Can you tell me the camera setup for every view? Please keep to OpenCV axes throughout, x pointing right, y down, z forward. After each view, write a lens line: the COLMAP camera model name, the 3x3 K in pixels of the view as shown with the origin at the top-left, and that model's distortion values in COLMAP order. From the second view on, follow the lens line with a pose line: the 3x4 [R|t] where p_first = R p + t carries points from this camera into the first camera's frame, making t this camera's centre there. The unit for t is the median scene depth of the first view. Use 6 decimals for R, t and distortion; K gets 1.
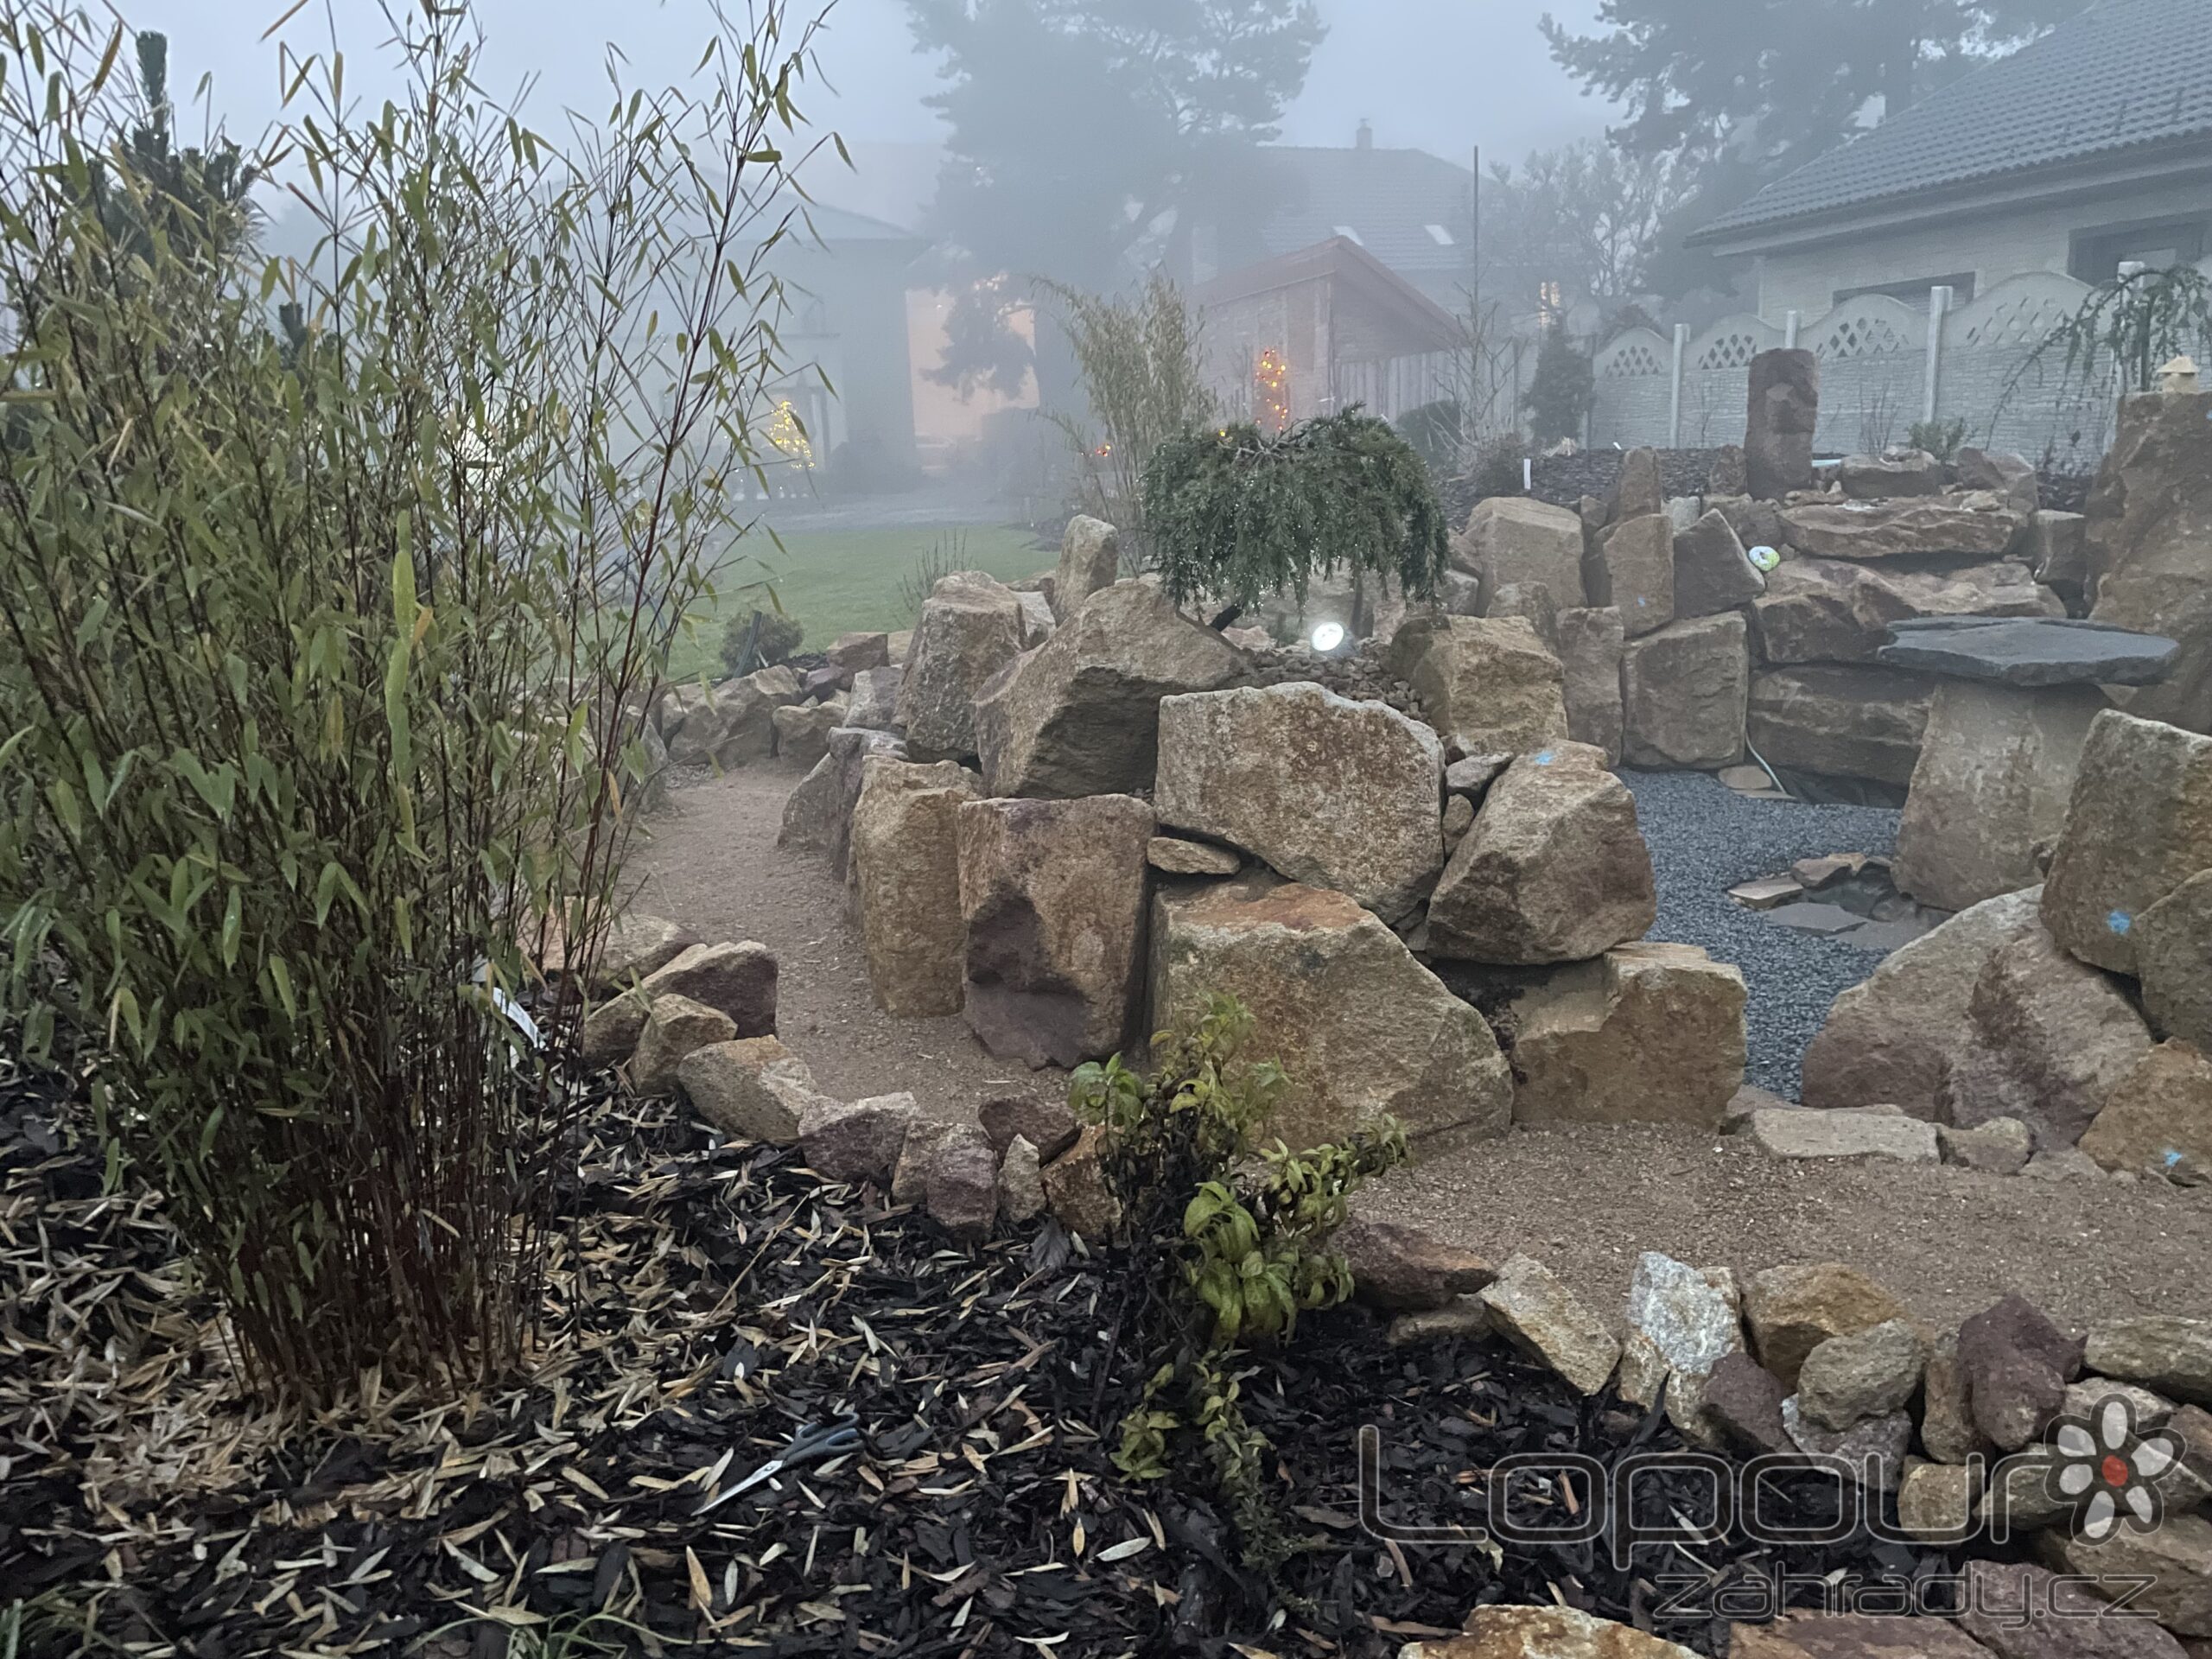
lens RADIAL K [[1658.5, 0, 1112.7], [0, 1658.5, 806.4], [0, 0, 1]] dist [0.071803, -0.072846]
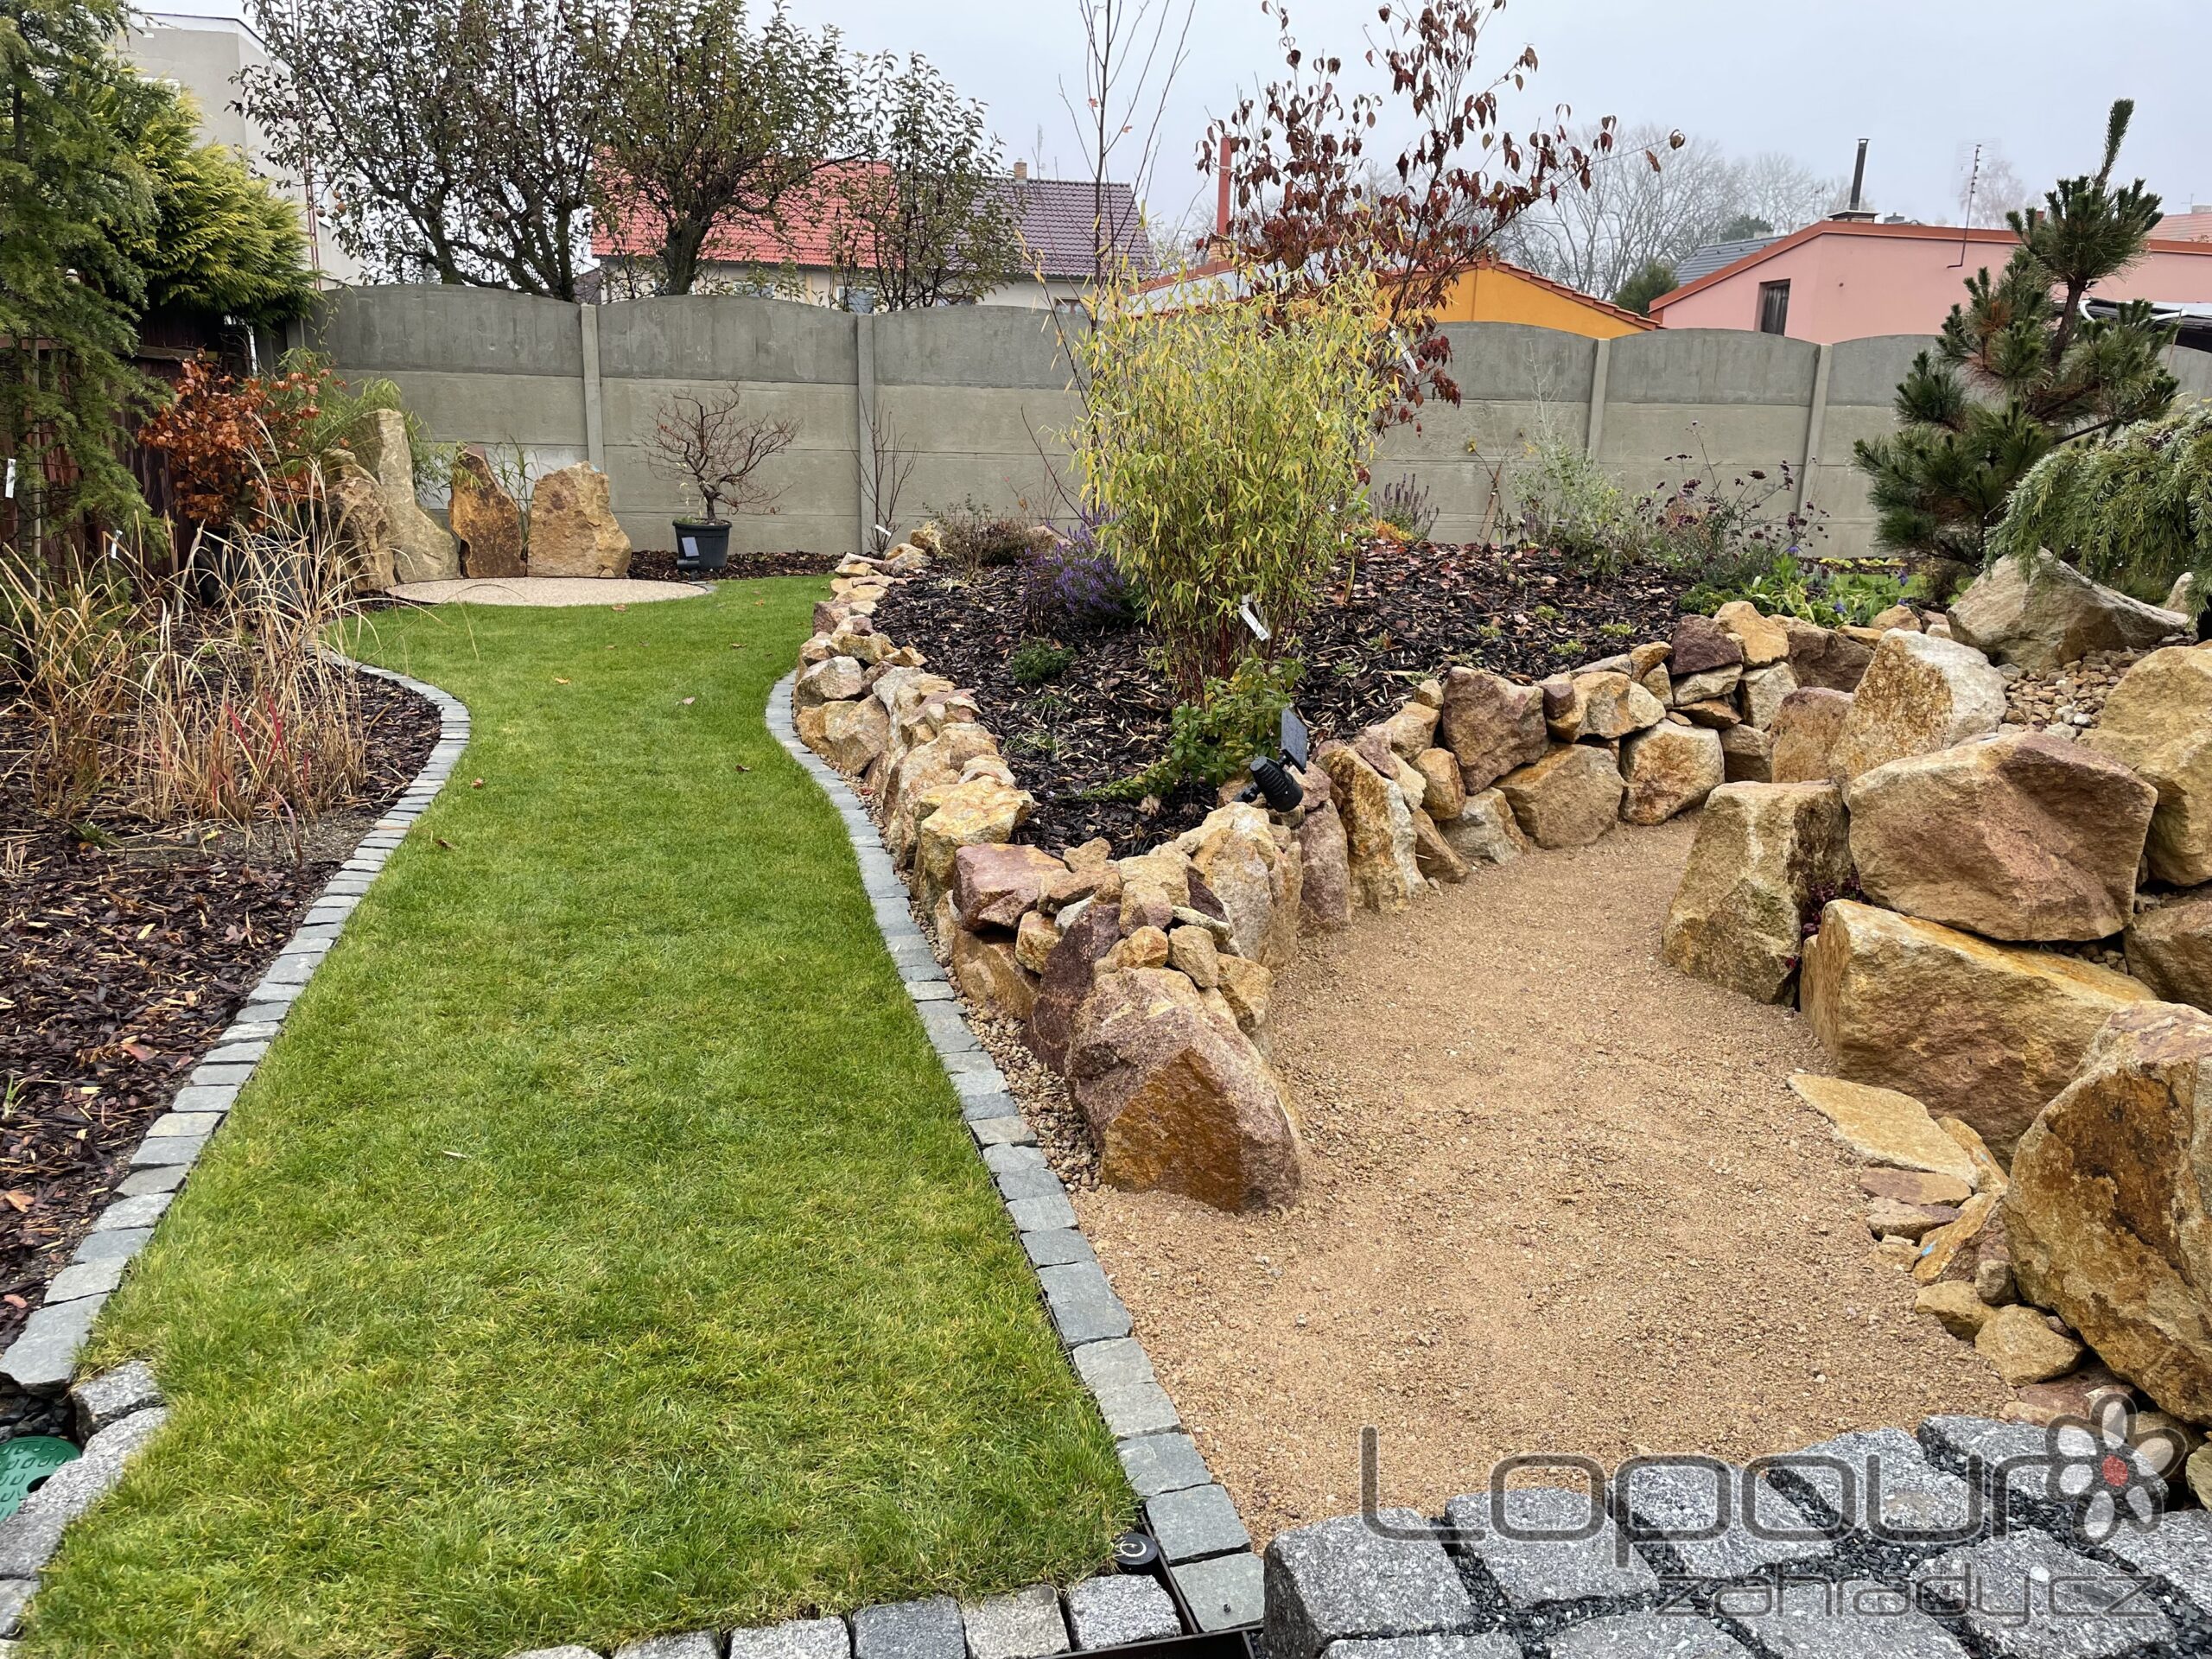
lens RADIAL K [[1658.5, 0, 1098.6], [0, 1658.5, 827.8], [0, 0, 1]] dist [0.071803, -0.072846]
pose [[-0.026281, 0.275118, -0.961051, 0.497267], [-0.233260, 0.933157, 0.273512, -0.051647], [0.972059, 0.231363, 0.039650, 0.160522]]
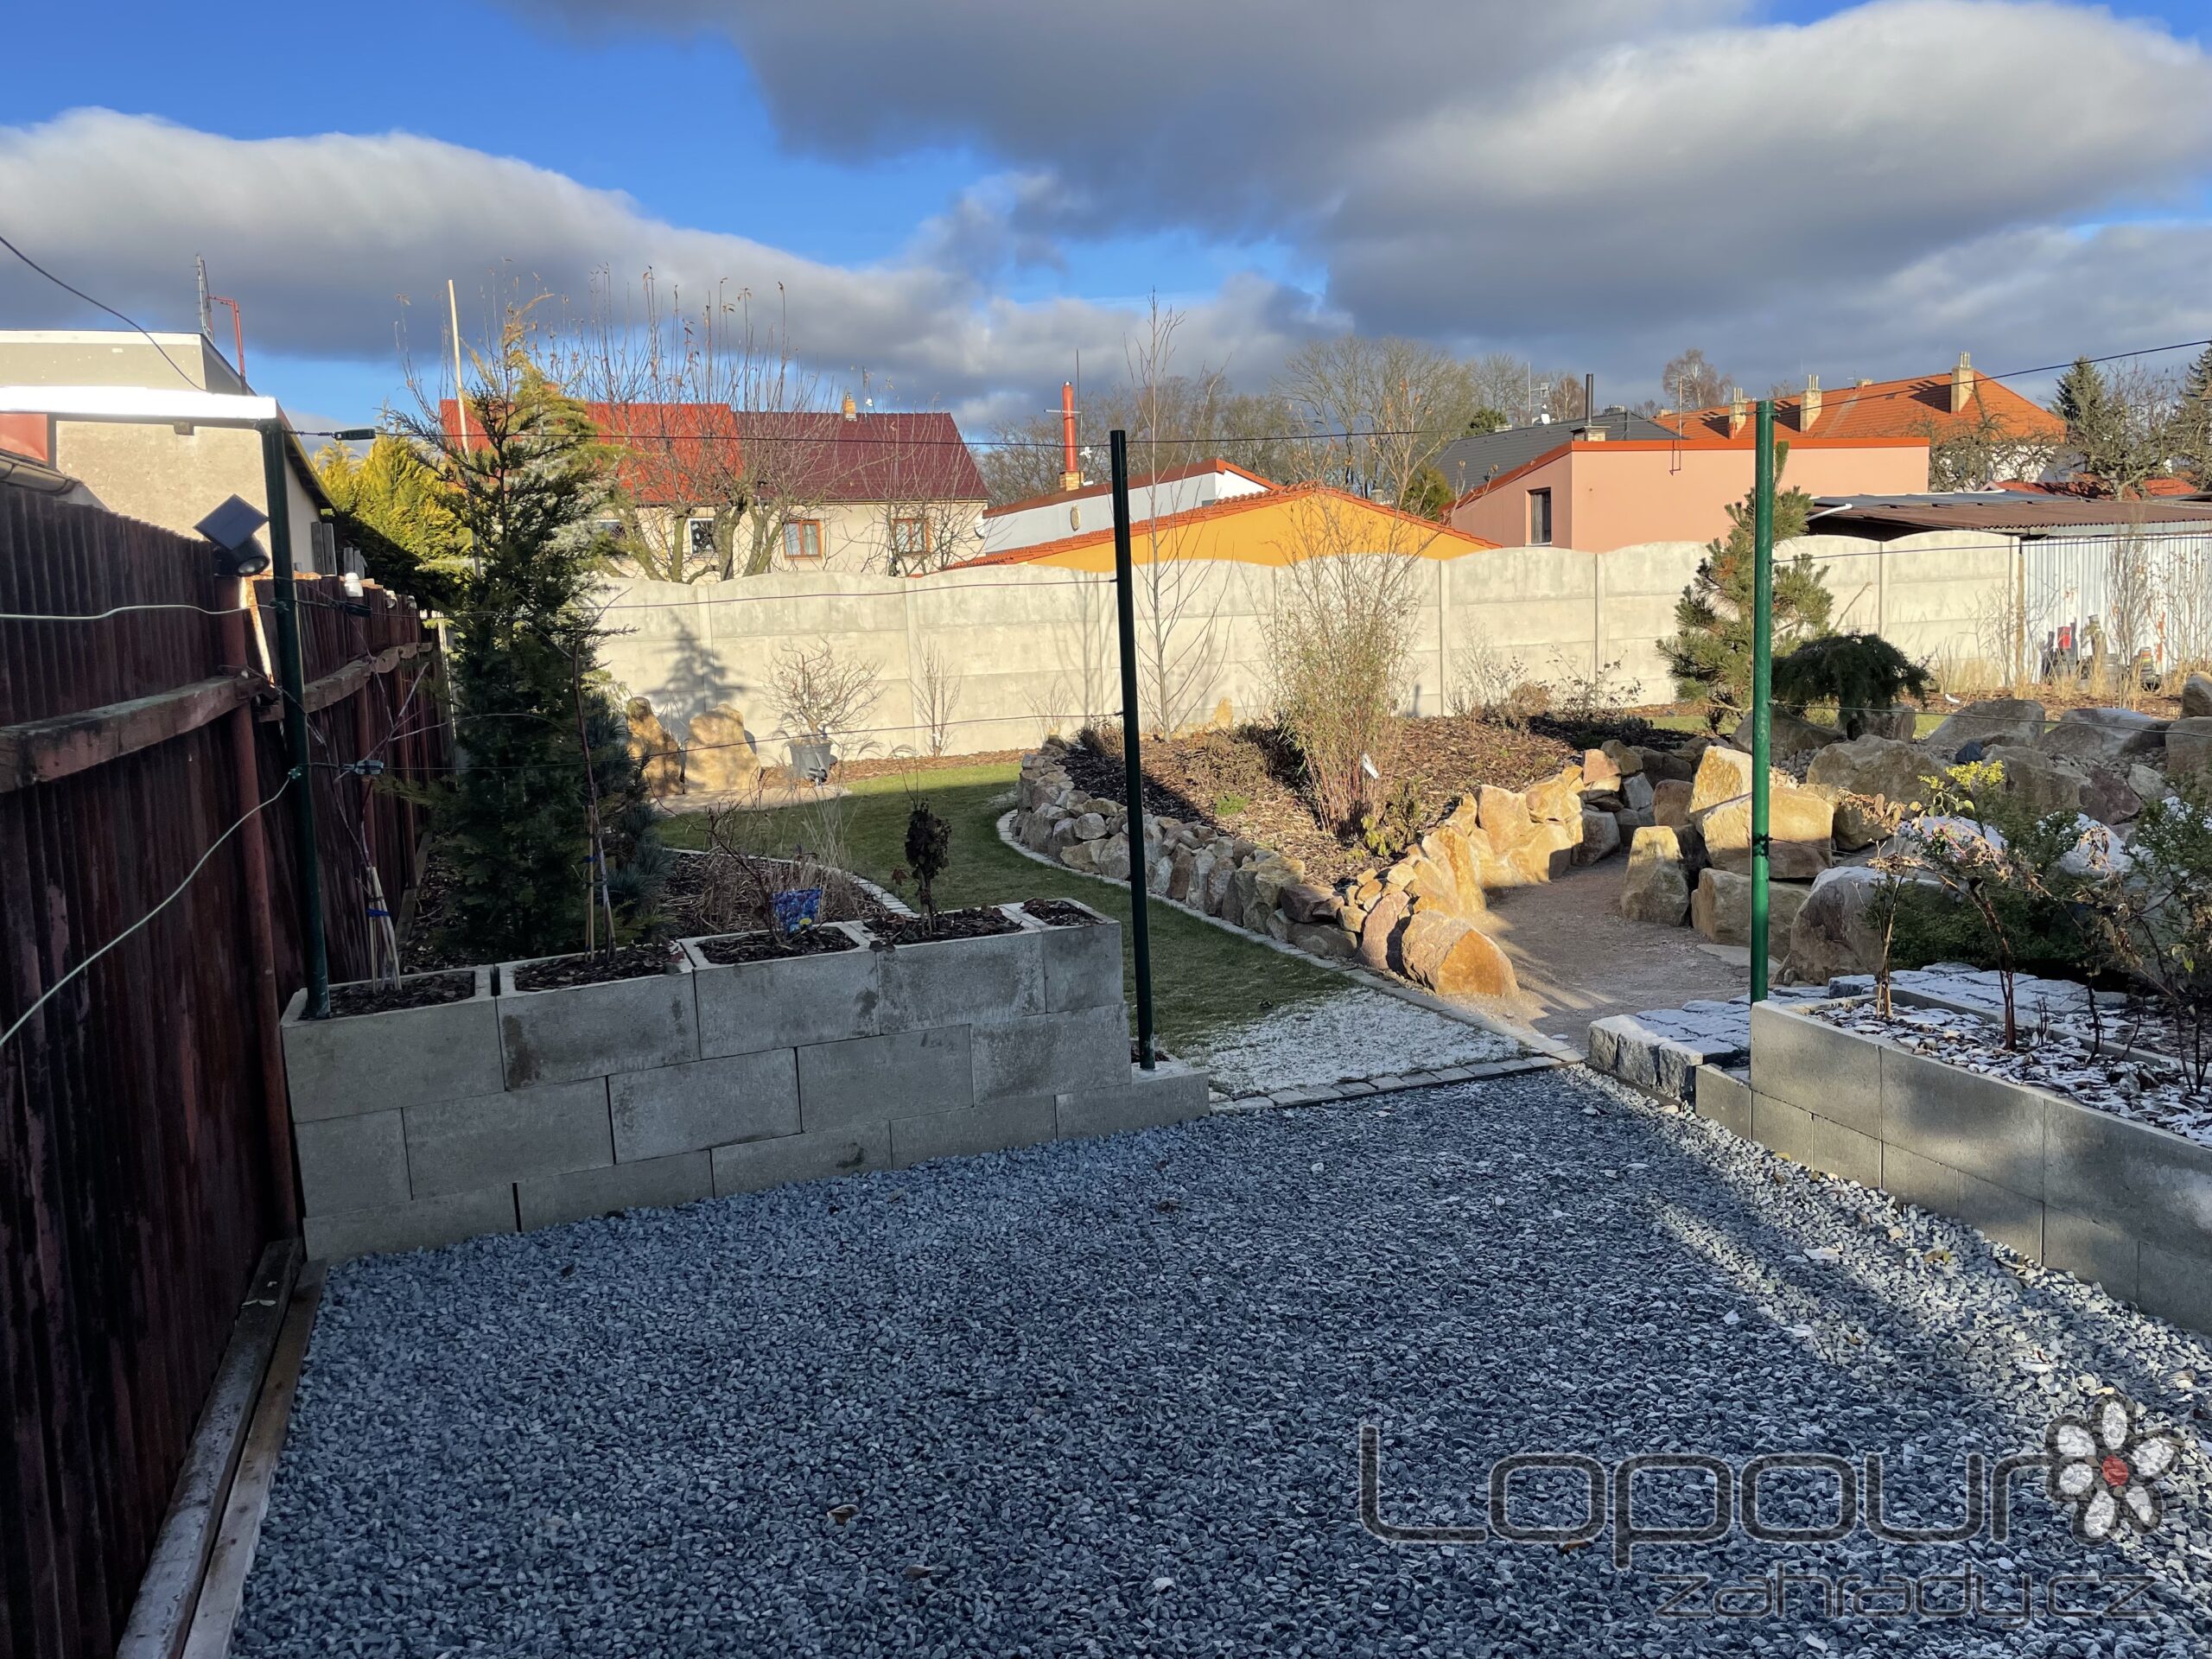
lens RADIAL K [[1658.5, 0, 1115.7], [0, 1658.5, 817.7], [0, 0, 1]] dist [0.071803, -0.072846]
pose [[0.111212, 0.157750, -0.981197, 0.937930], [-0.173868, 0.975182, 0.137076, -0.058721], [0.978469, 0.155354, 0.135880, -0.076015]]
